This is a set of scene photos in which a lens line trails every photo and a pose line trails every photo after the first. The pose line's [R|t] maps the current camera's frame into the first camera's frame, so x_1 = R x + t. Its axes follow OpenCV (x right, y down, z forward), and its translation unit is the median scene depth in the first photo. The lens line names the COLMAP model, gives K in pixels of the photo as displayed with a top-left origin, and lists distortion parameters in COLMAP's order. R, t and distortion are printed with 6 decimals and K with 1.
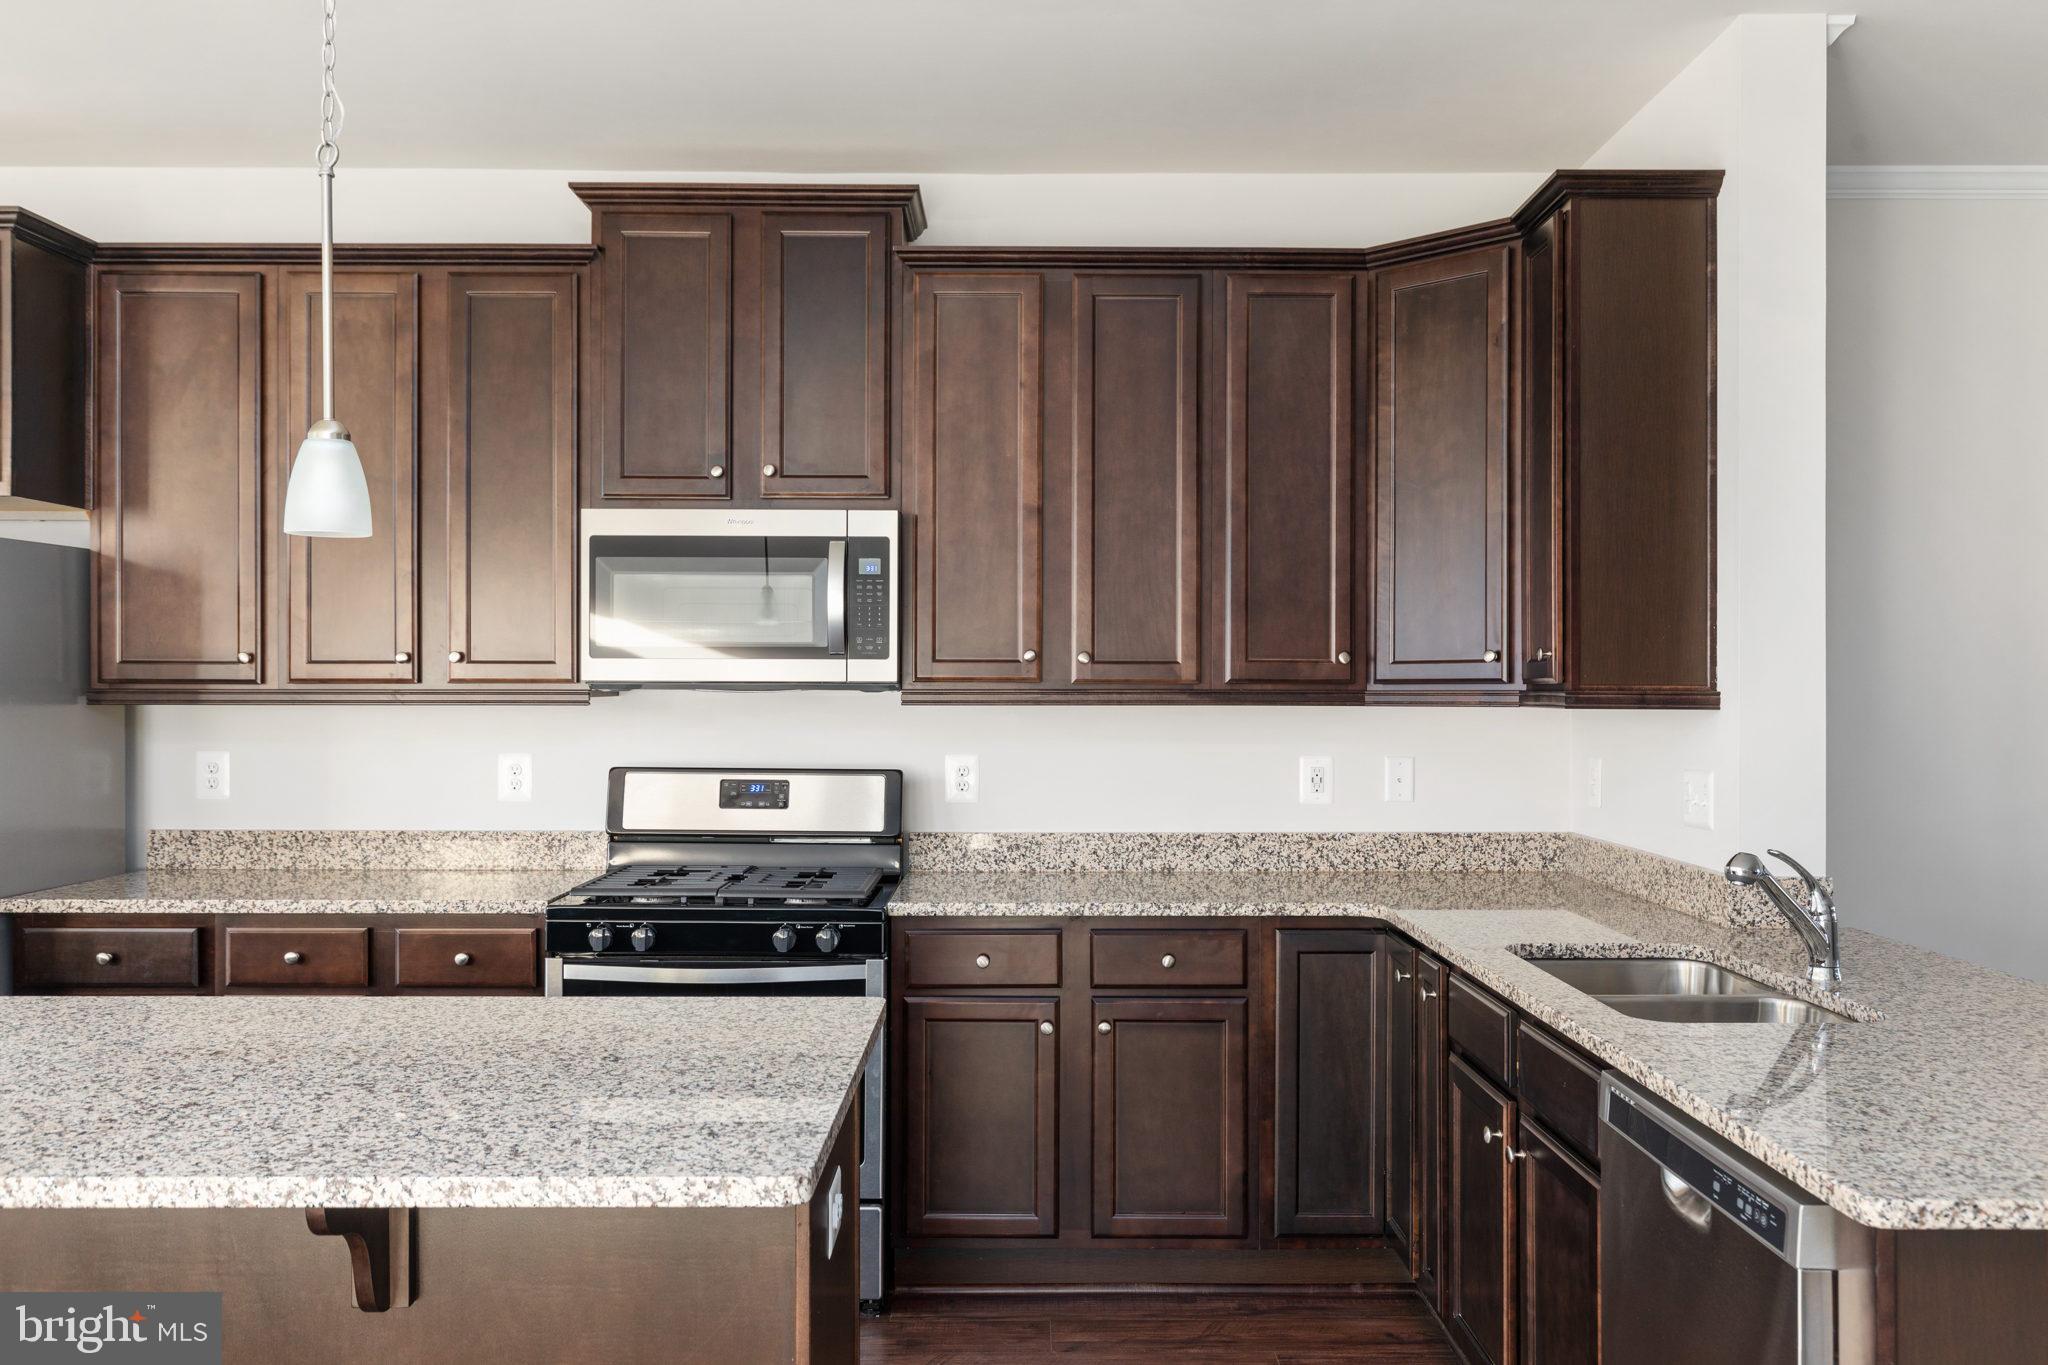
lens RADIAL K [[1603.8, 0, 1035.7], [0, 1603.8, 692.4], [0, 0, 1]] dist [0.001617, -0.006261]
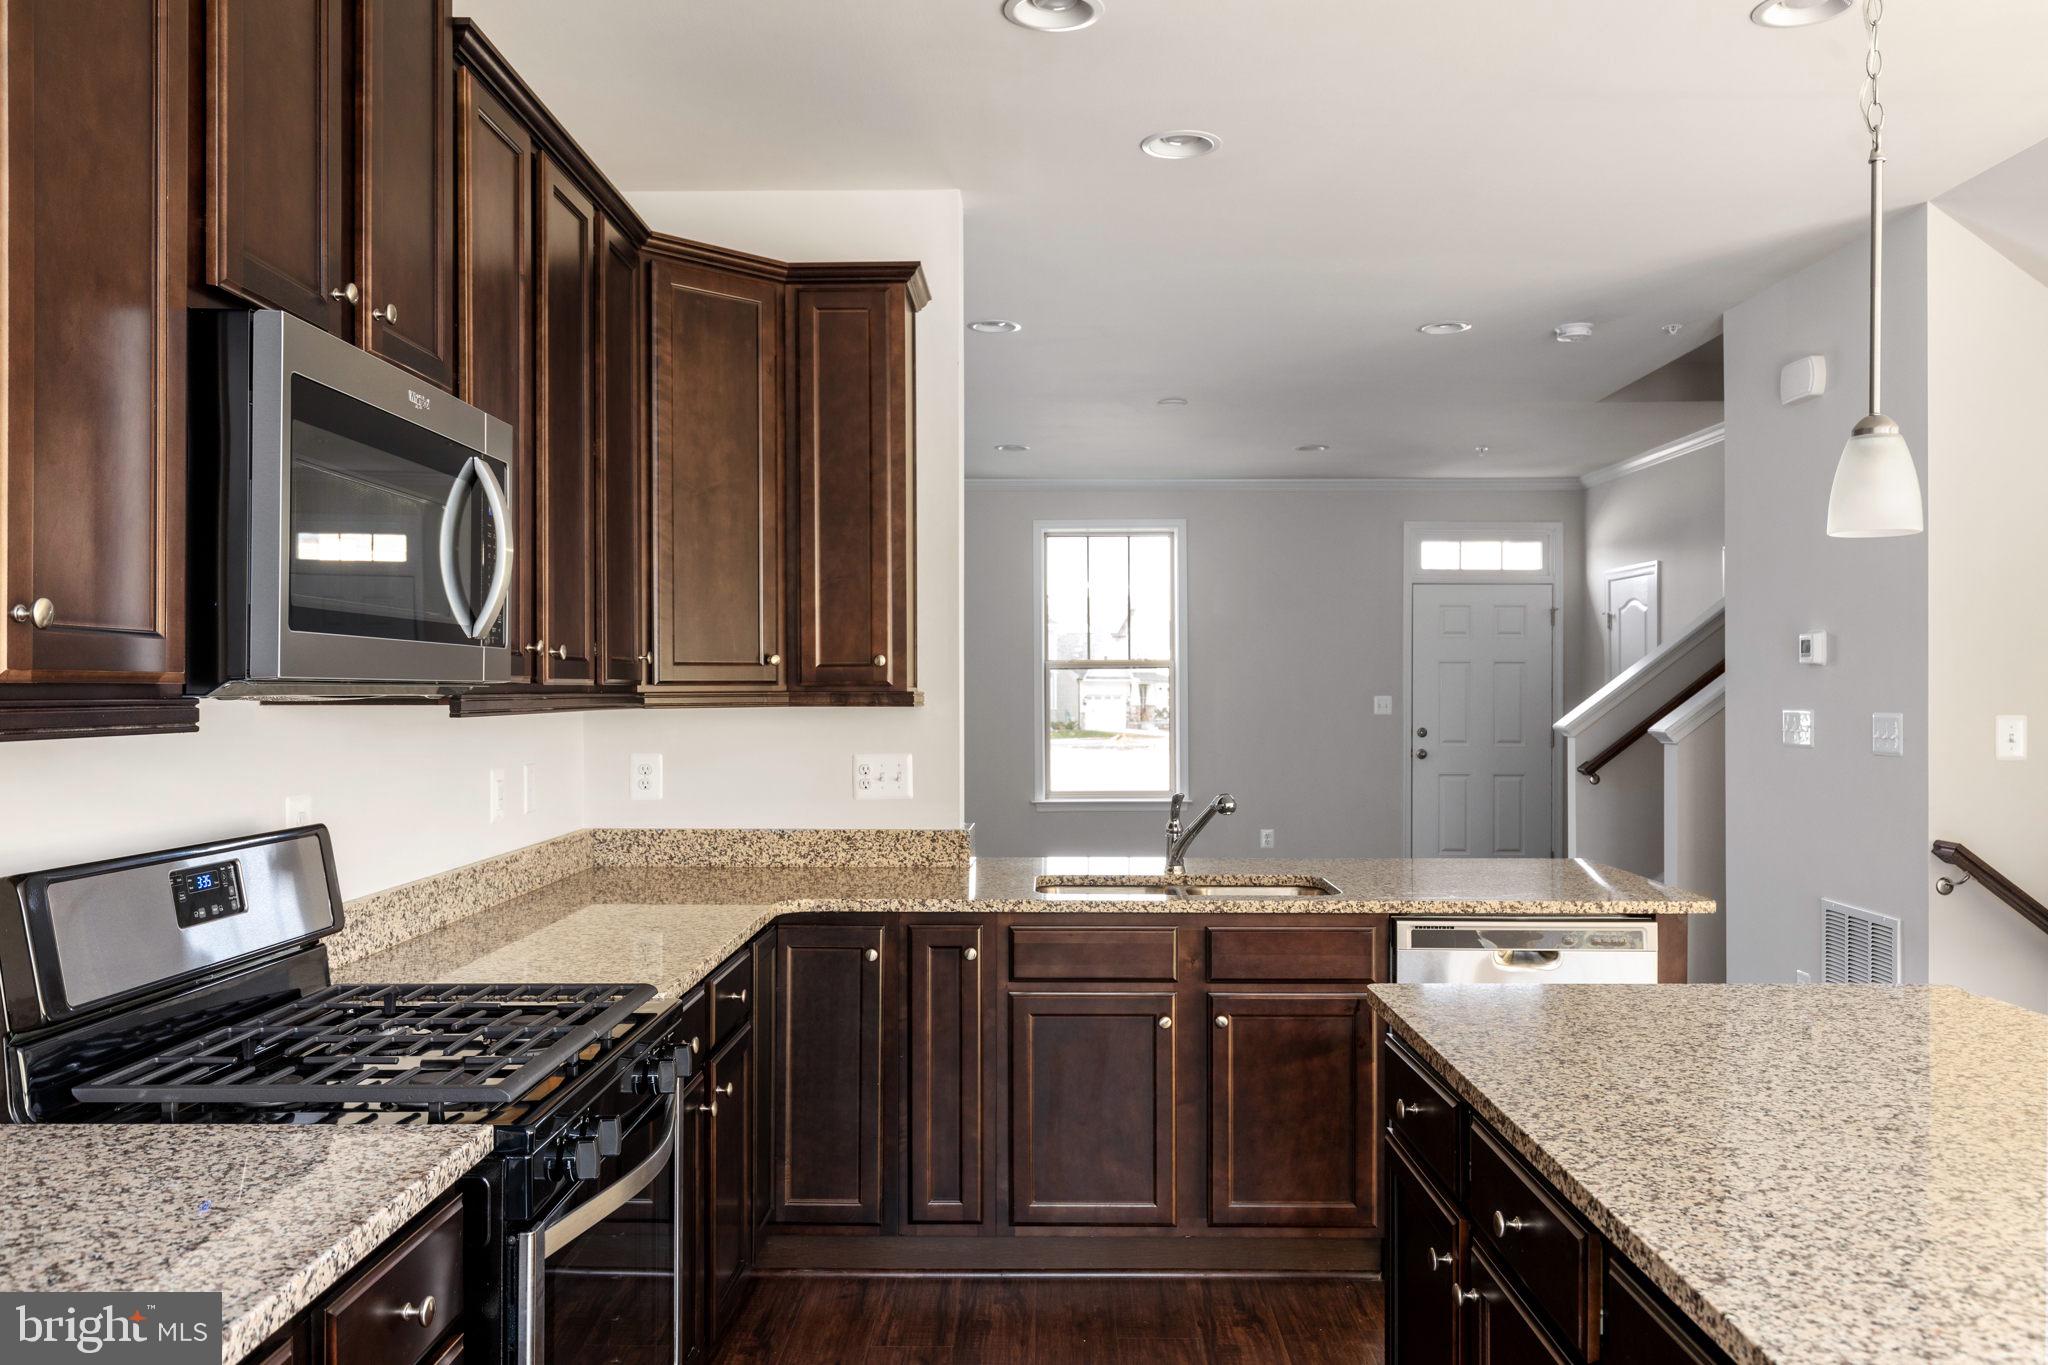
lens RADIAL K [[1541.2, 0, 1013.0], [0, 1541.2, 681.0], [0, 0, 1]] dist [-0.003908, -0.009741]
pose [[0.038711, 0.002770, 0.999247, -0.690440], [0.001634, 0.999995, -0.002836, -0.004854], [-0.999249, 0.001742, 0.038706, 0.735210]]
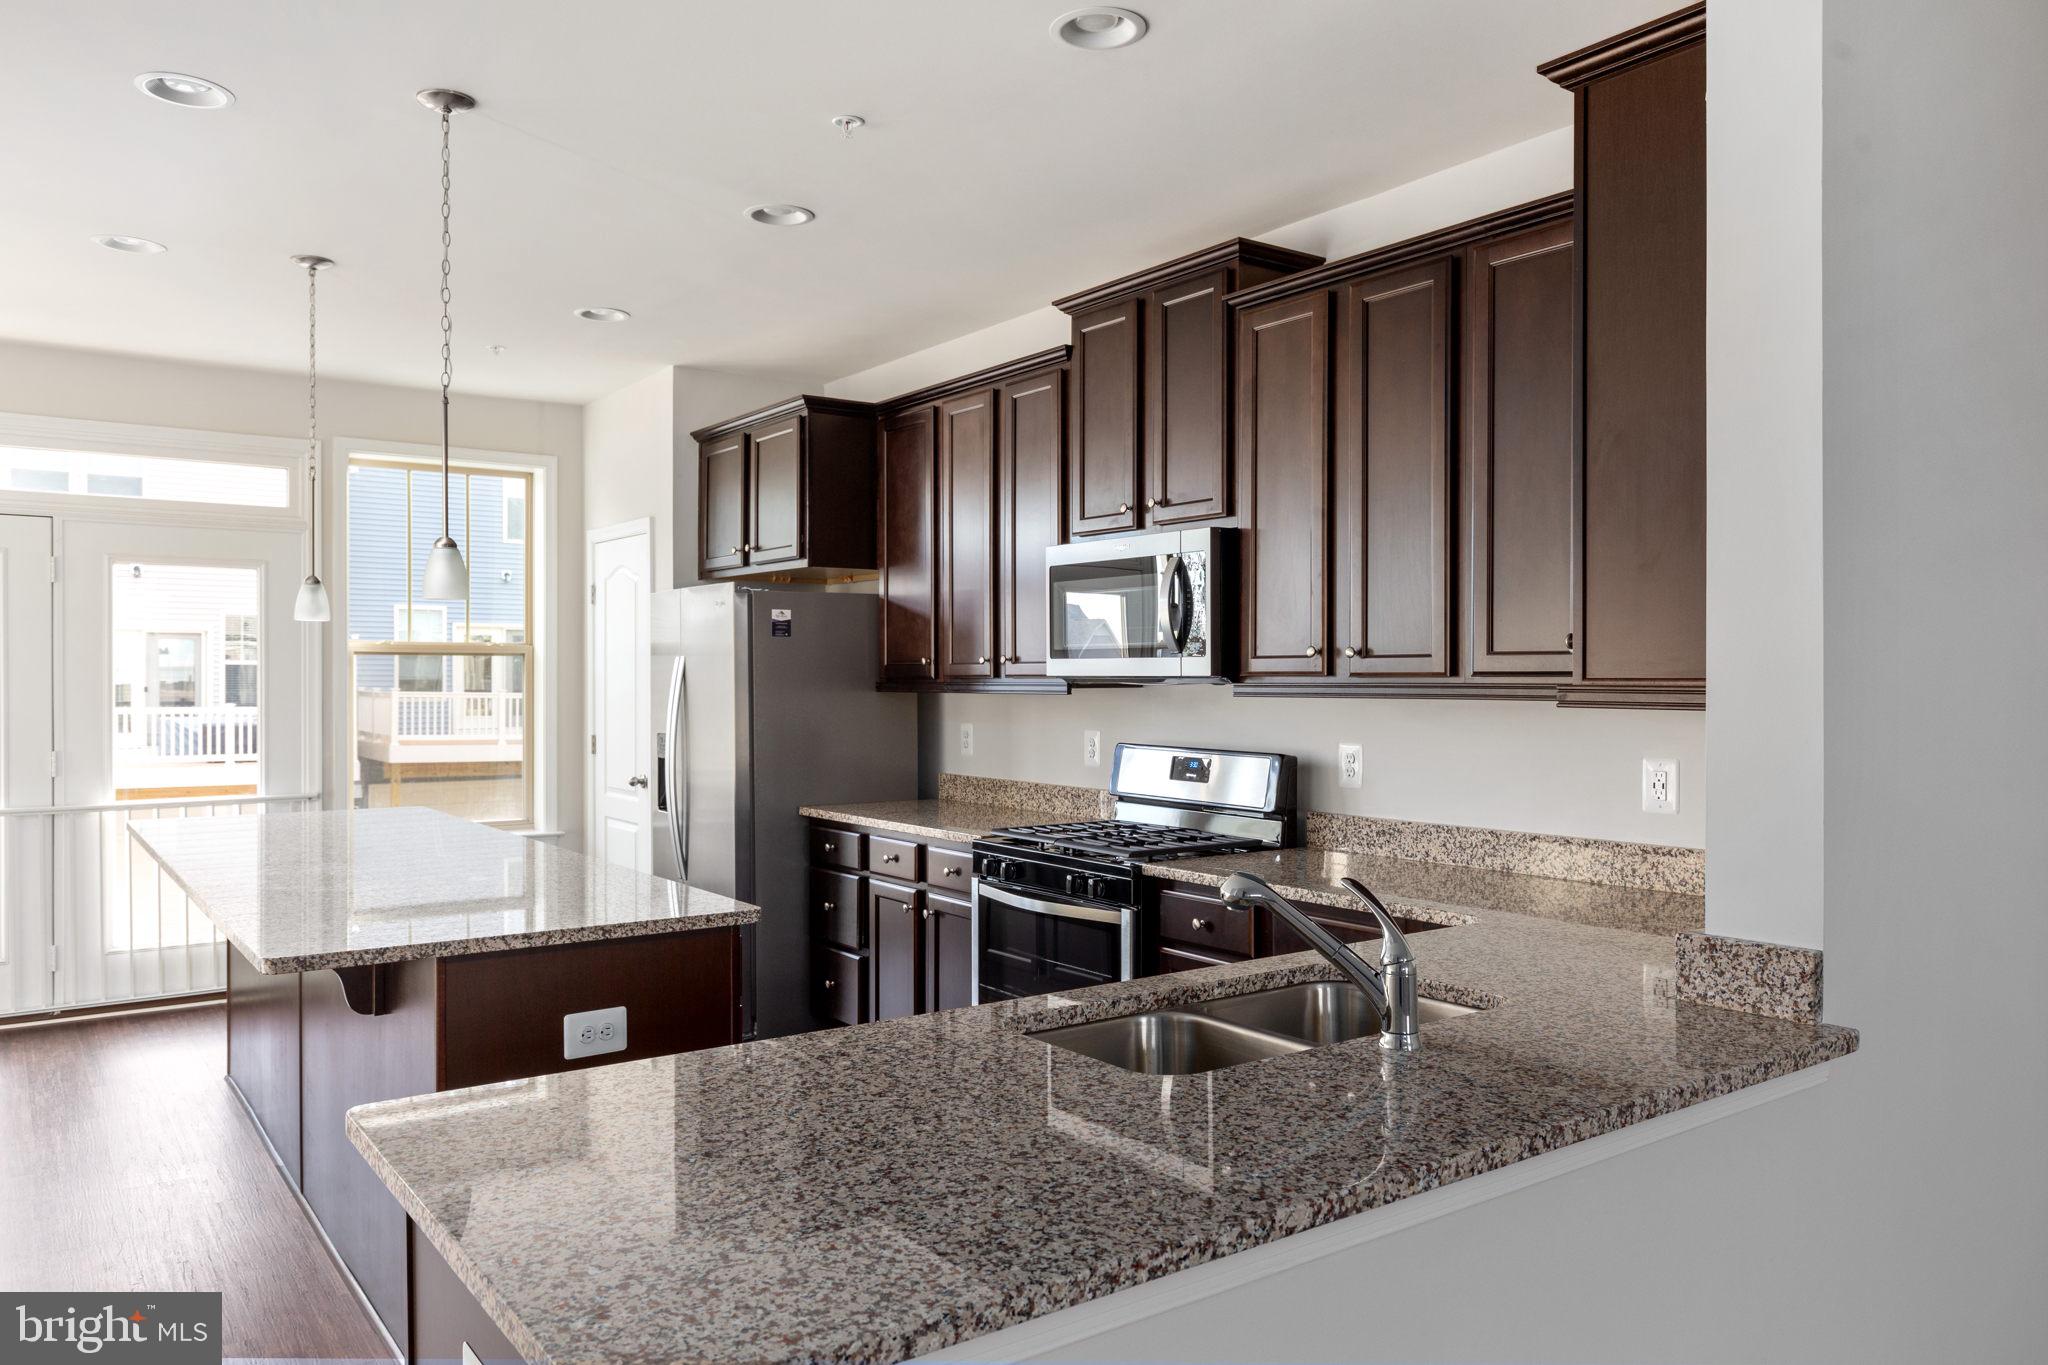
lens RADIAL K [[1438.9, 0, 1028.3], [0, 1438.9, 679.4], [0, 0, 1]] dist [-0.011232, -0.001623]
pose [[0.577953, -0.001992, -0.816067, 0.653464], [0.003652, 0.999993, 0.000146, -0.004466], [0.816062, -0.003065, 0.577957, 0.287740]]
